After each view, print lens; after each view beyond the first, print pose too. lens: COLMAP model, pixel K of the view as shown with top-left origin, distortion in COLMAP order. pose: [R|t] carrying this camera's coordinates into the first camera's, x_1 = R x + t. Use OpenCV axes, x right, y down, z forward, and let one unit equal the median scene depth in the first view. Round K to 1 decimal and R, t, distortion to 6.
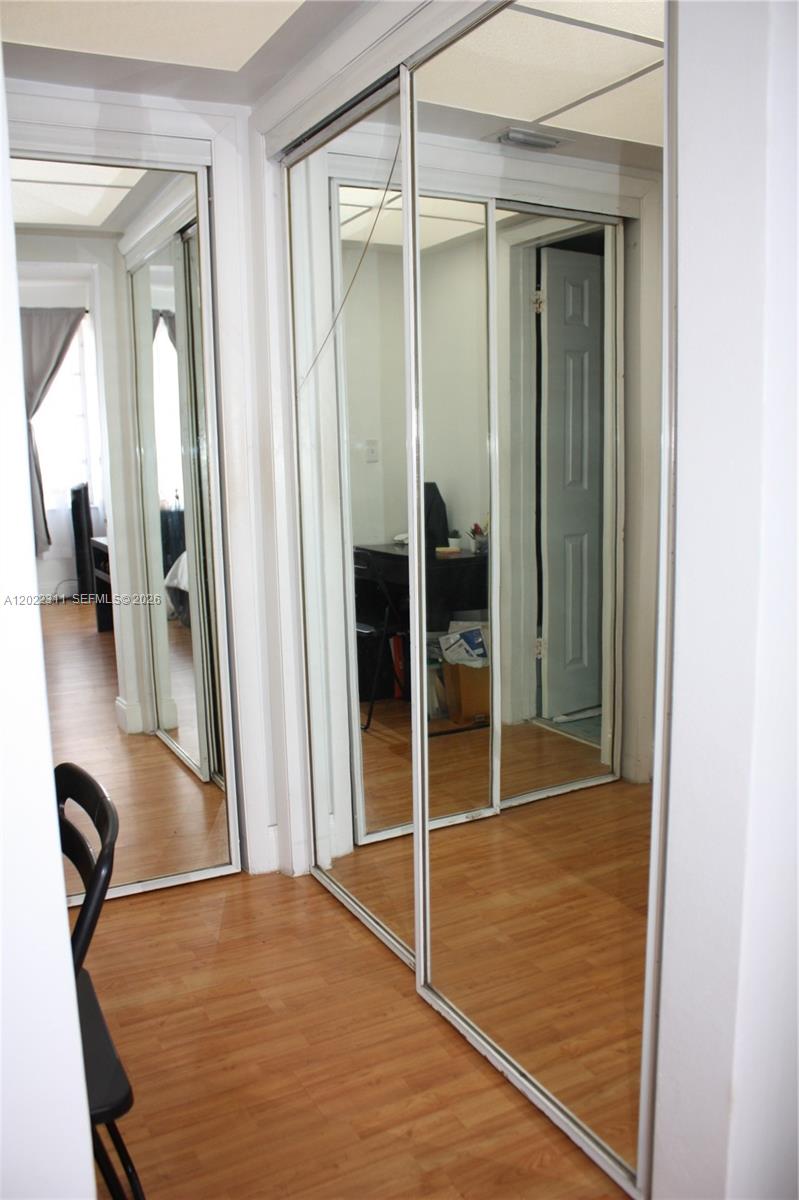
lens RADIAL K [[998.3, 0, 399.5], [0, 998.3, 600.0], [0, 0, 1]] dist [-0.010152, -0.000533]
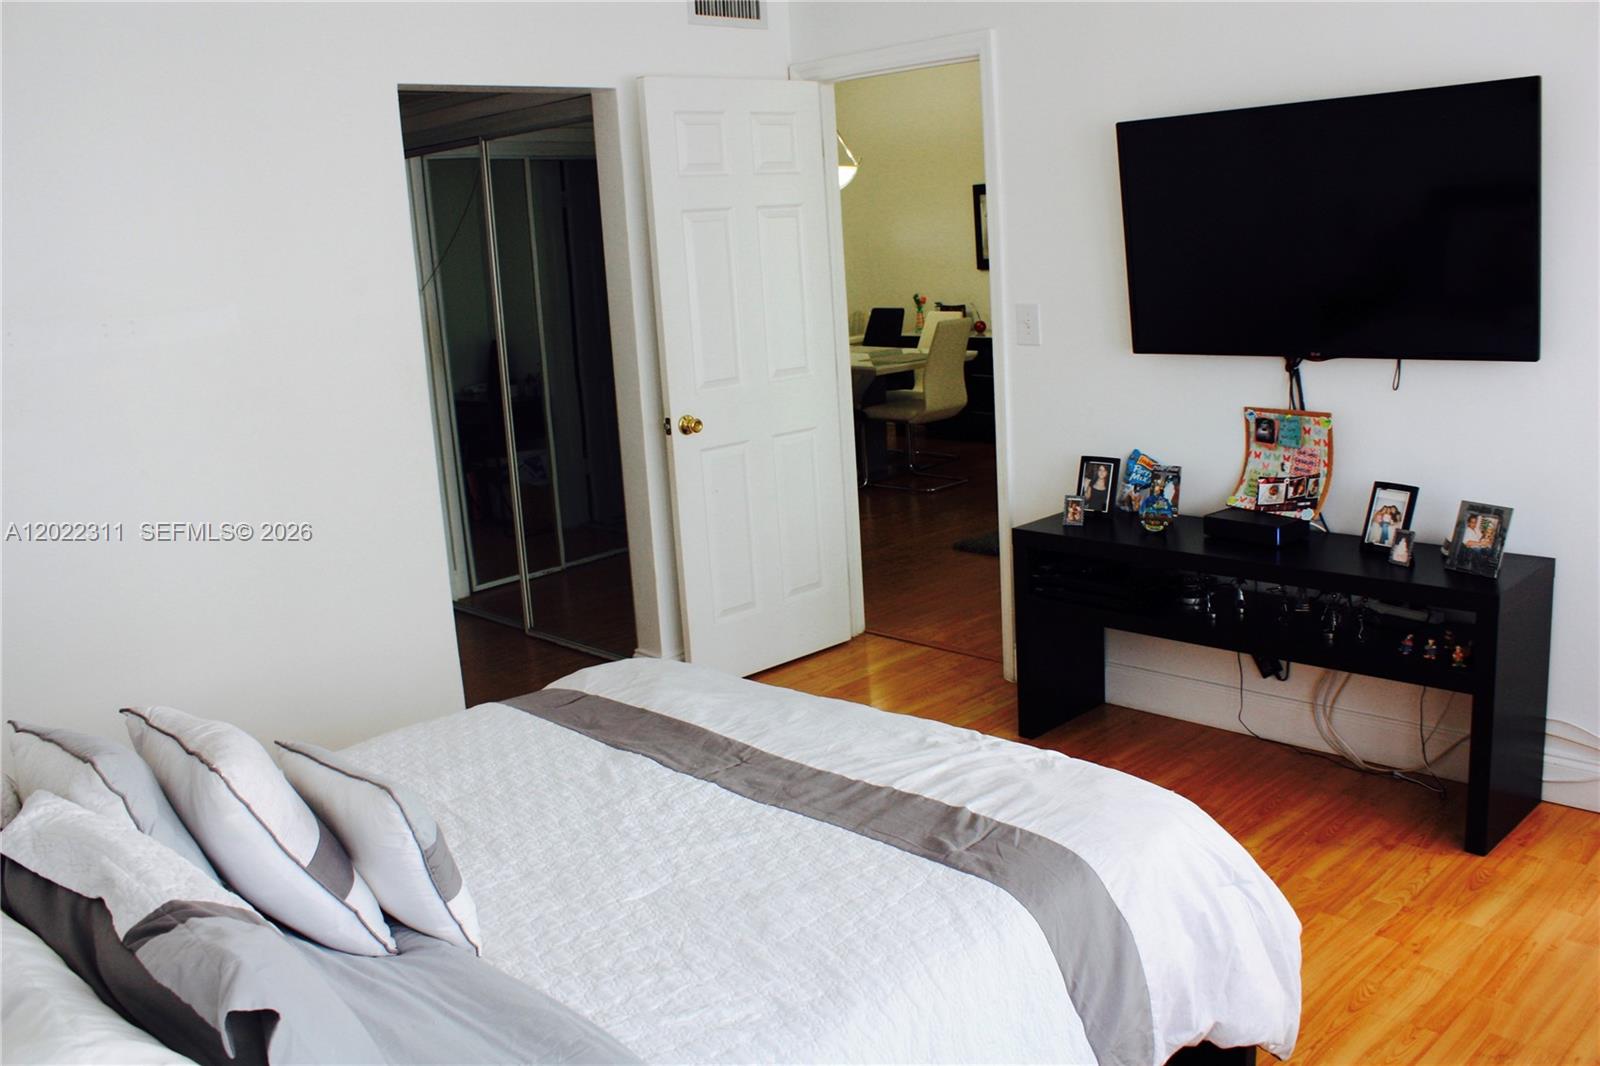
lens RADIAL K [[1331.1, 0, 797.8], [0, 1331.1, 506.4], [0, 0, 1]] dist [-0.010152, -0.000533]
pose [[0.957314, -0.084140, 0.276532, -0.090968], [0.075291, 0.996256, 0.042482, 0.053543], [-0.279071, -0.019848, 0.960065, -0.835888]]
